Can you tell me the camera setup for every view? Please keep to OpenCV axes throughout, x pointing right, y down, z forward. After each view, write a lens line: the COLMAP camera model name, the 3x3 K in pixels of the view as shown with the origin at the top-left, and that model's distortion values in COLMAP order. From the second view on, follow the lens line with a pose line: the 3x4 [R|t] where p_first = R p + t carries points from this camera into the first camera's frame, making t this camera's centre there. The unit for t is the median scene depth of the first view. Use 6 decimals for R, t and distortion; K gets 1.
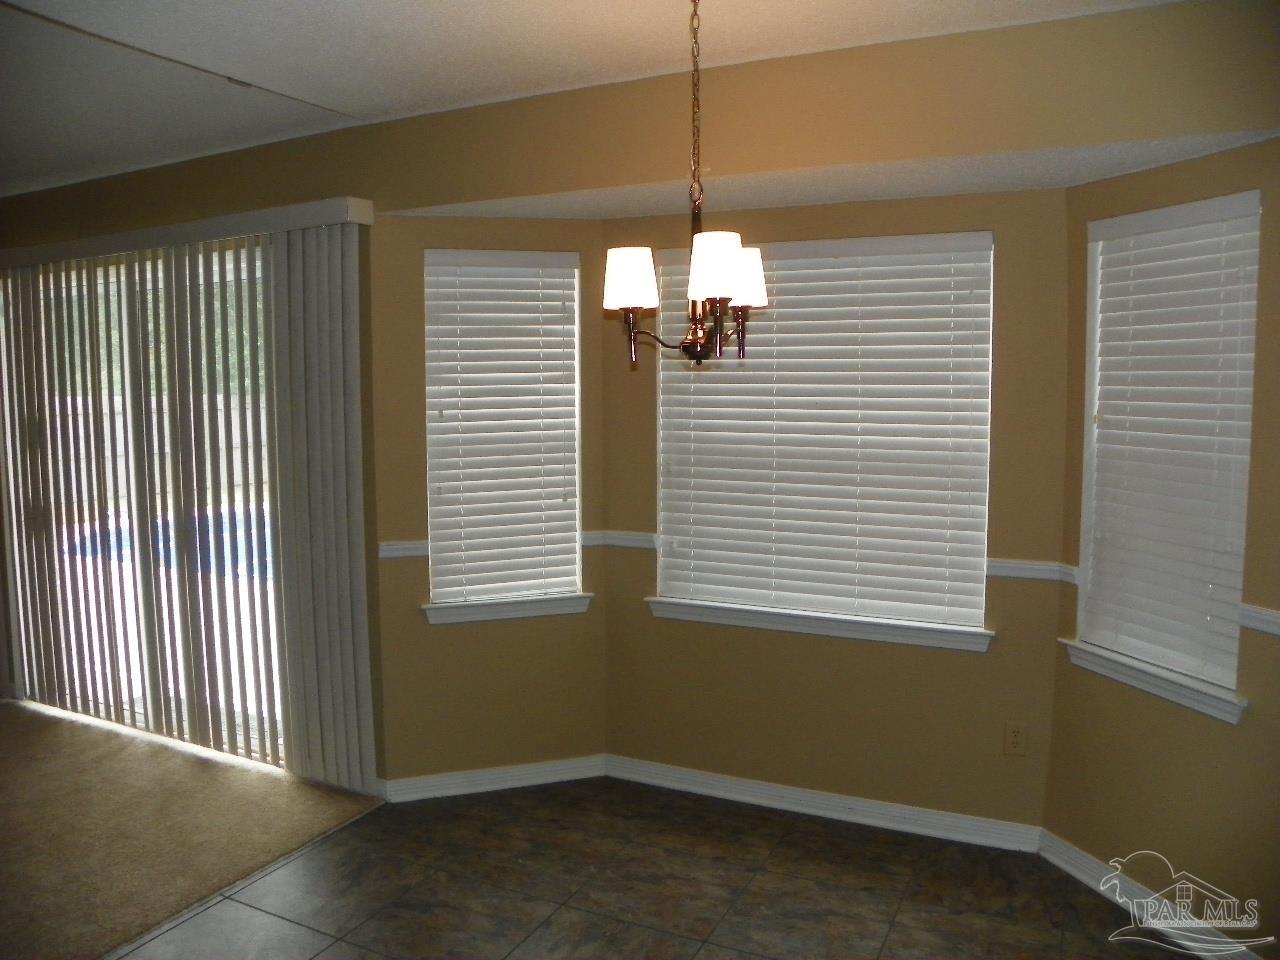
lens RADIAL K [[970.5, 0, 640.4], [0, 970.5, 480.6], [0, 0, 1]] dist [-0.139235, 0.073606]
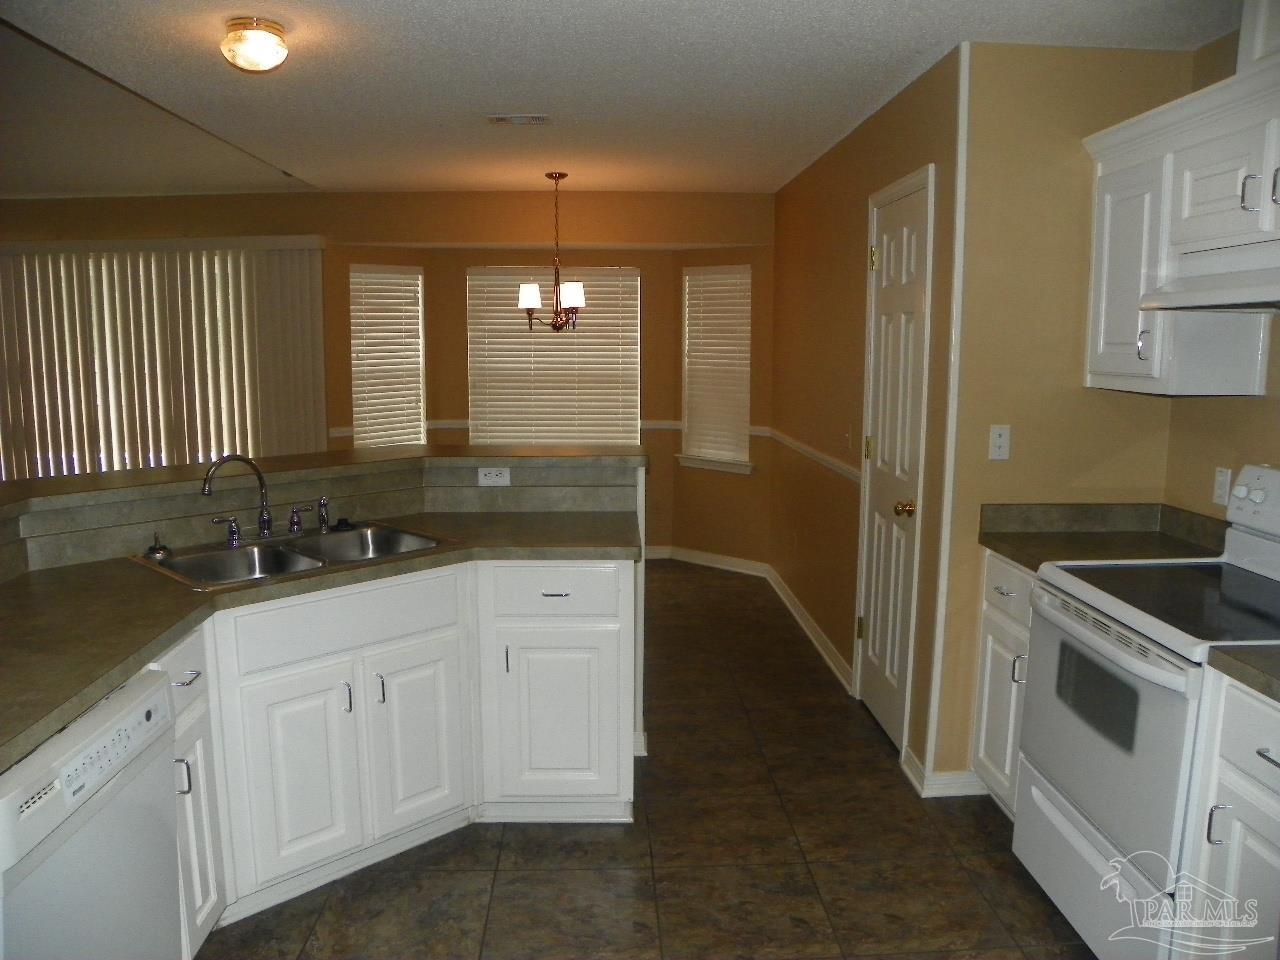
lens RADIAL K [[970.5, 0, 642.1], [0, 970.5, 482.9], [0, 0, 1]] dist [-0.139235, 0.073606]
pose [[0.875411, -0.064379, 0.479073, -0.676594], [0.040221, 0.997356, 0.060530, 0.087977], [-0.481703, -0.033720, 0.875685, -0.903676]]
